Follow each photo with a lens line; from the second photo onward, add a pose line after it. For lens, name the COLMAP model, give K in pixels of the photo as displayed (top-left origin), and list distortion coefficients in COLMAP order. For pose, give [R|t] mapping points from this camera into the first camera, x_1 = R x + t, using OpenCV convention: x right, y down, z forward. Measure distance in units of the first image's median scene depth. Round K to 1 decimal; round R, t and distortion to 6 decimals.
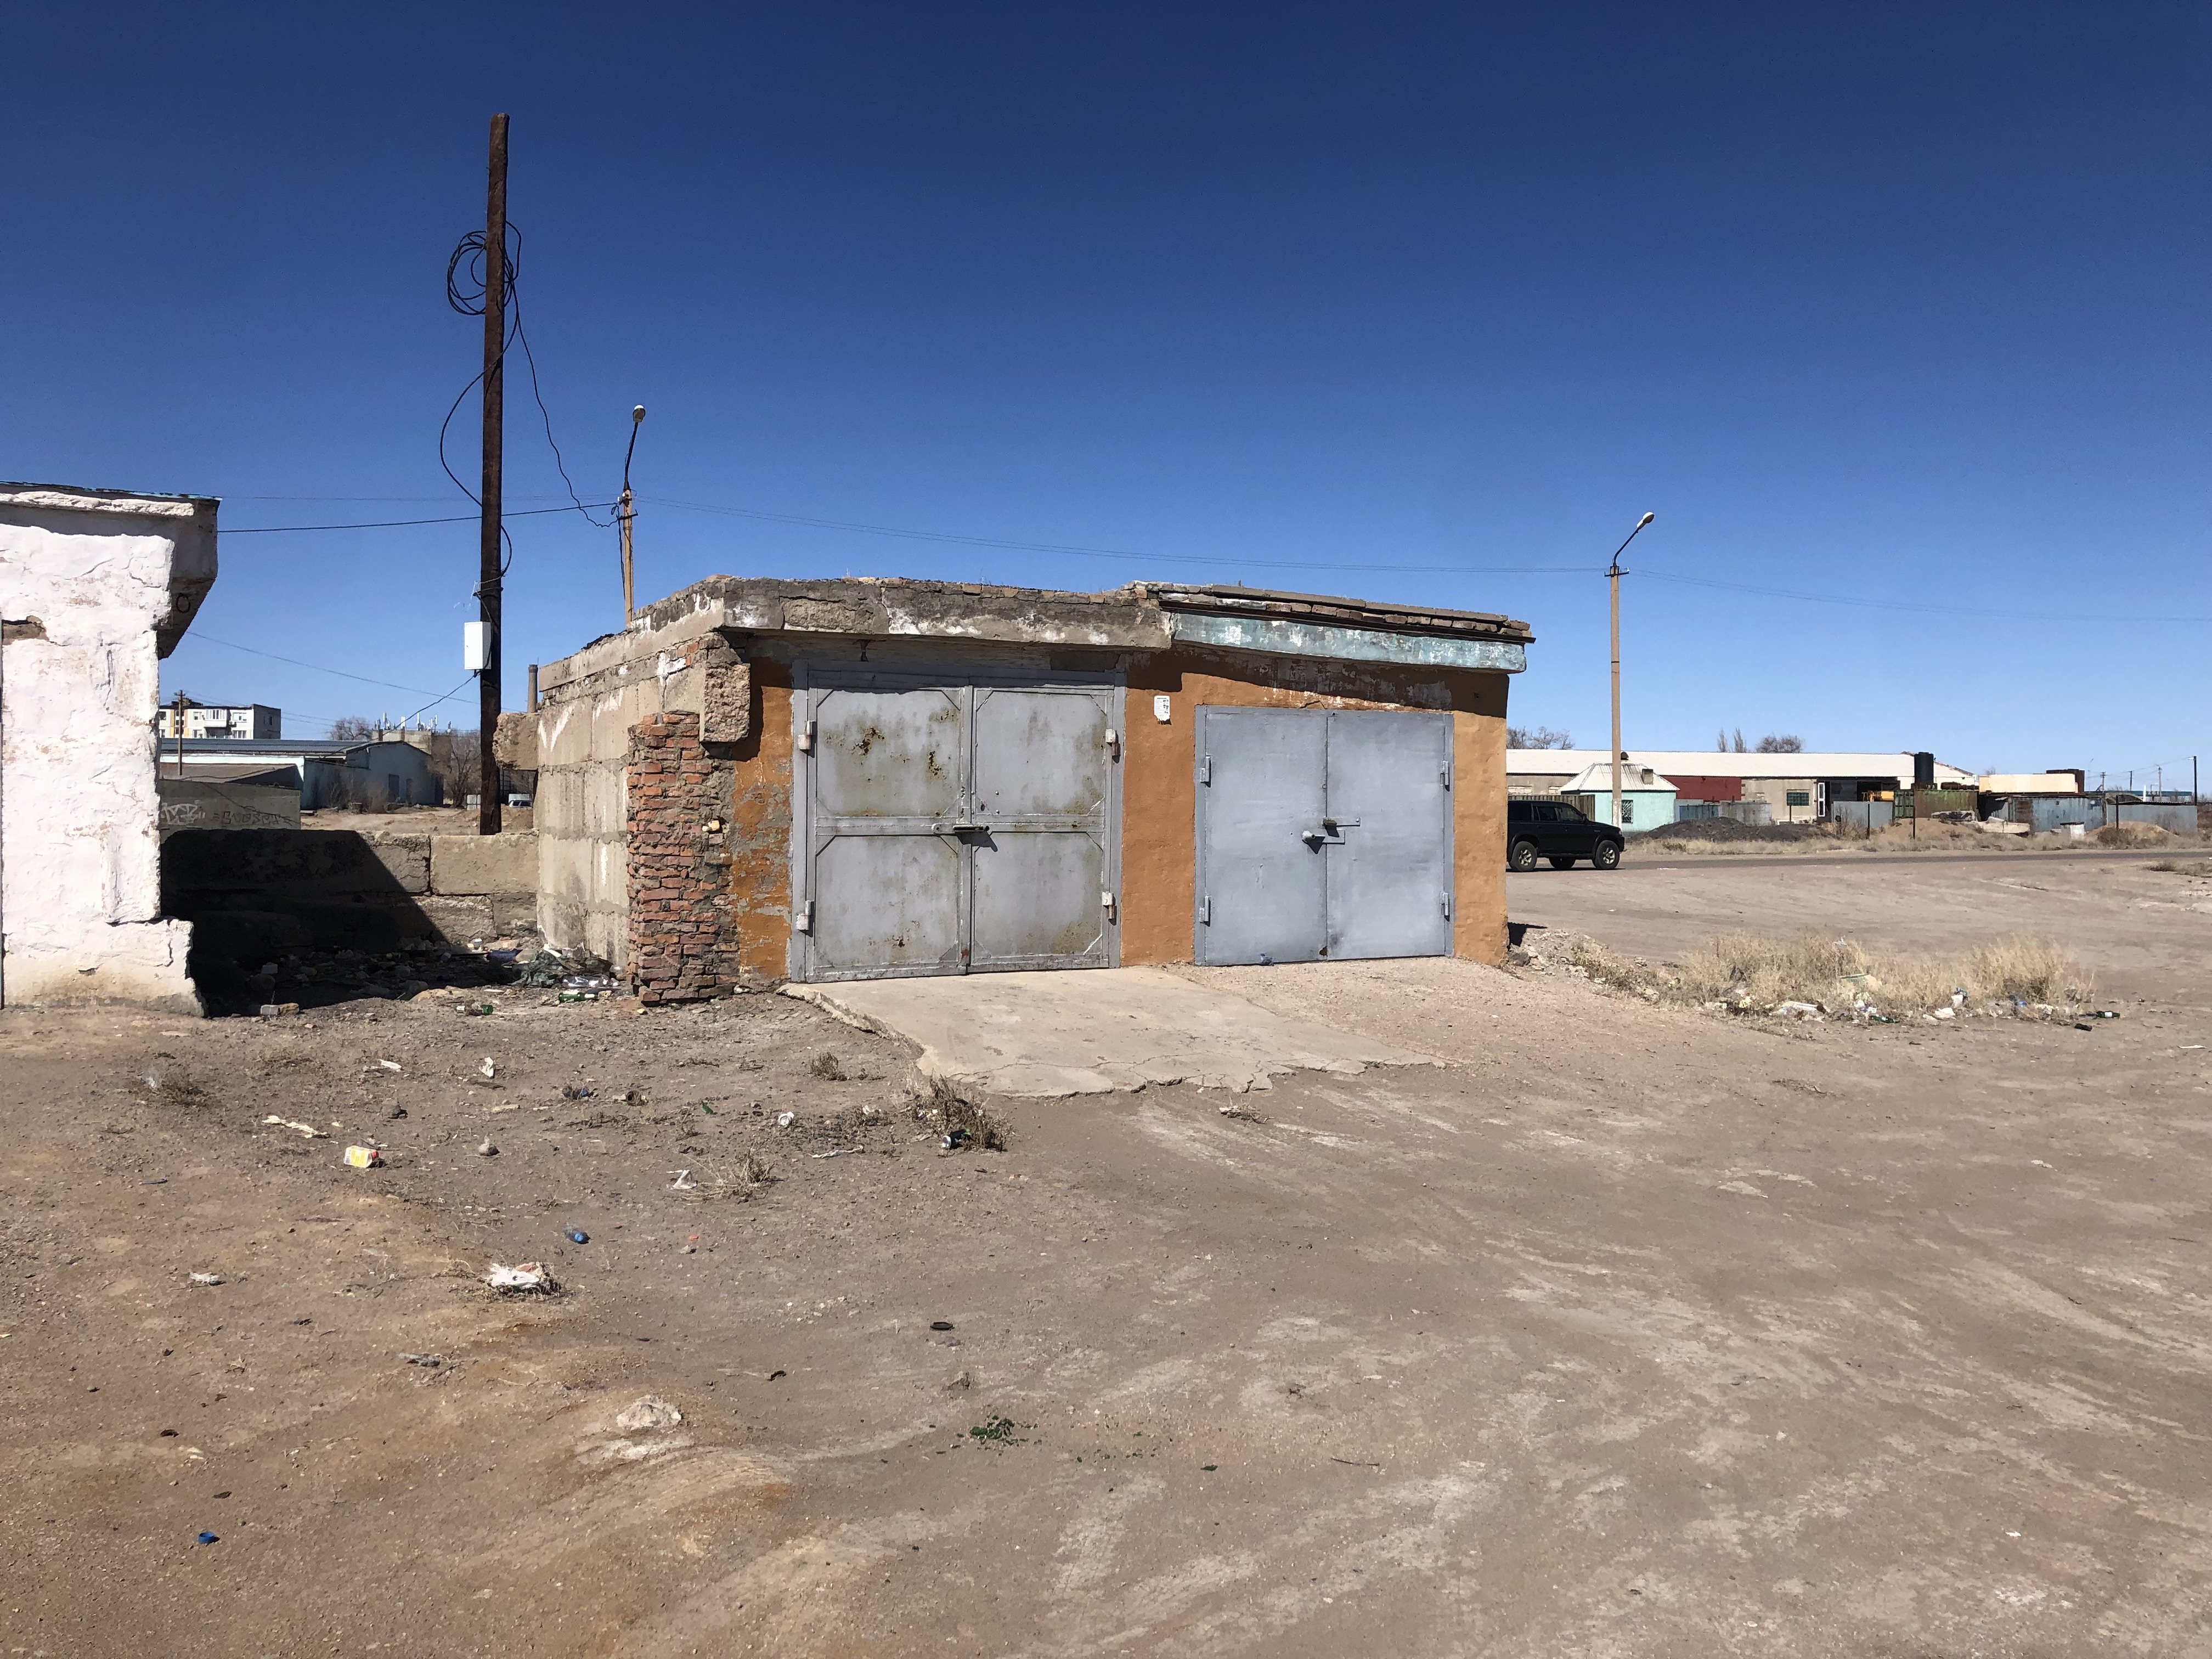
lens RADIAL K [[1803.9, 0, 1140.7], [0, 1803.9, 794.3], [0, 0, 1]] dist [0.046966, -0.040617]
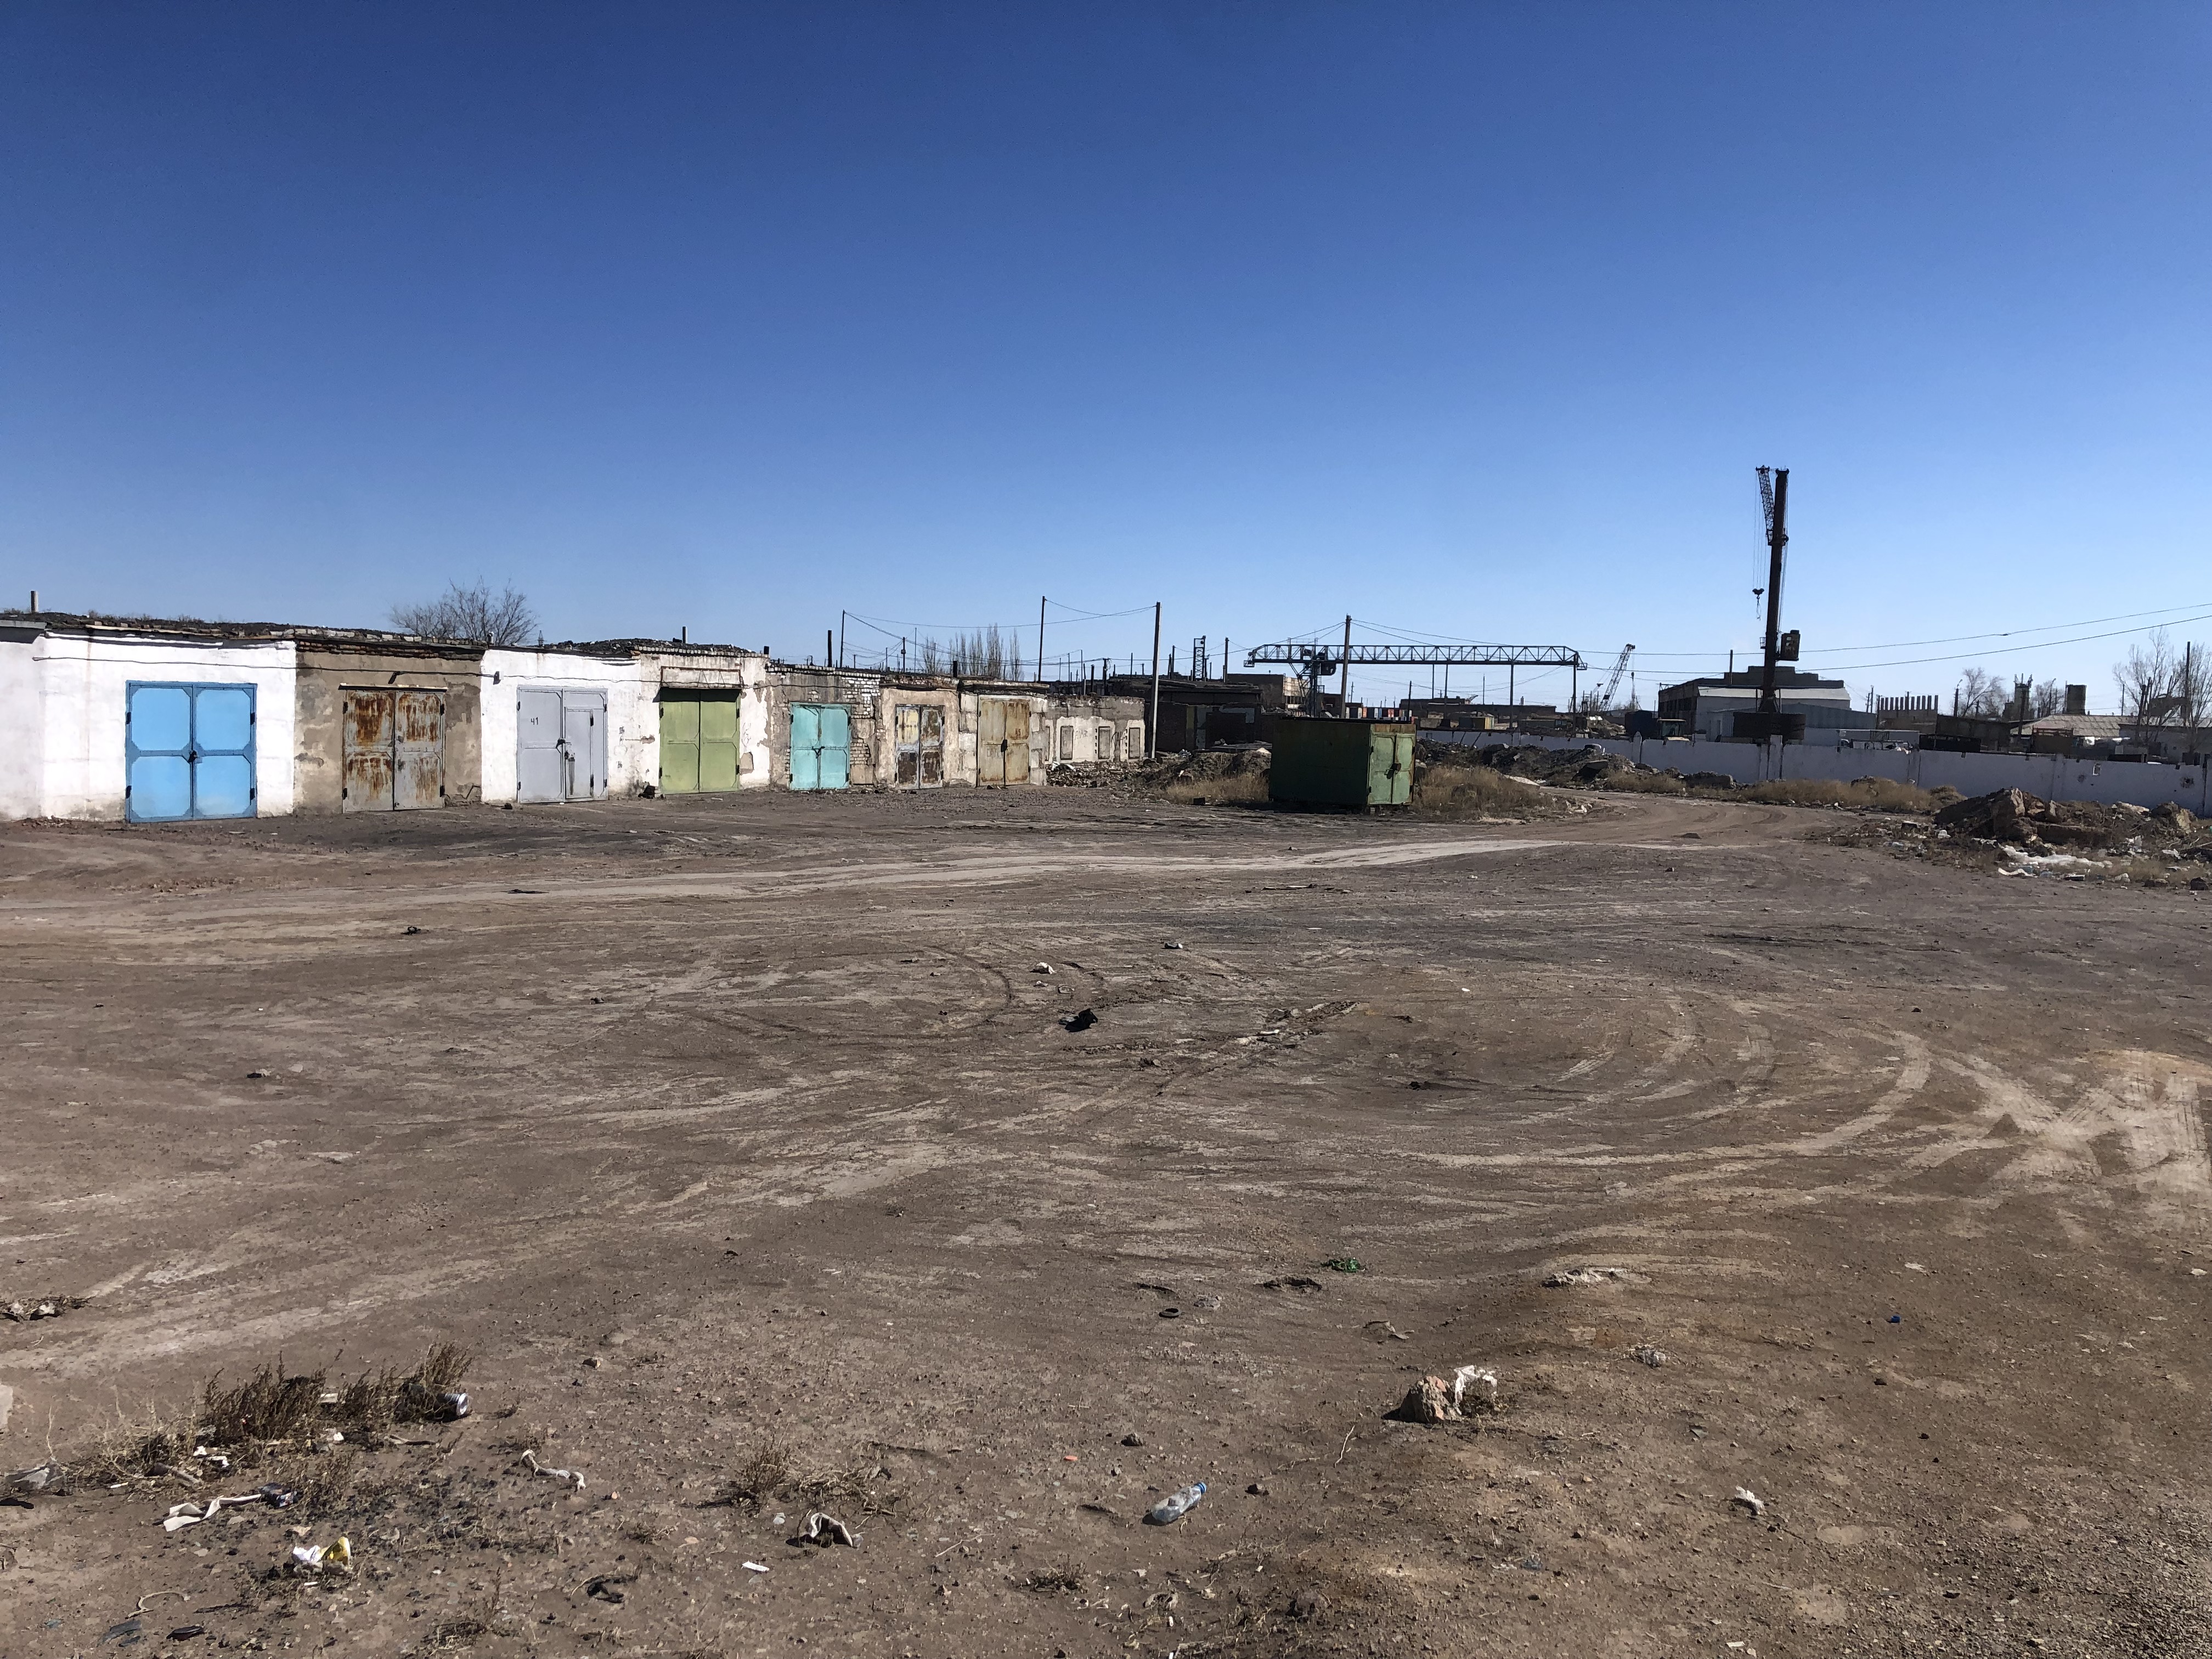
lens RADIAL K [[1803.9, 0, 1121.8], [0, 1803.9, 828.6], [0, 0, 1]] dist [0.046966, -0.040617]
pose [[-0.495302, -0.076204, 0.865372, -0.441023], [-0.042093, 0.997080, 0.063710, -0.023523], [-0.867701, -0.004870, -0.497063, 0.693955]]
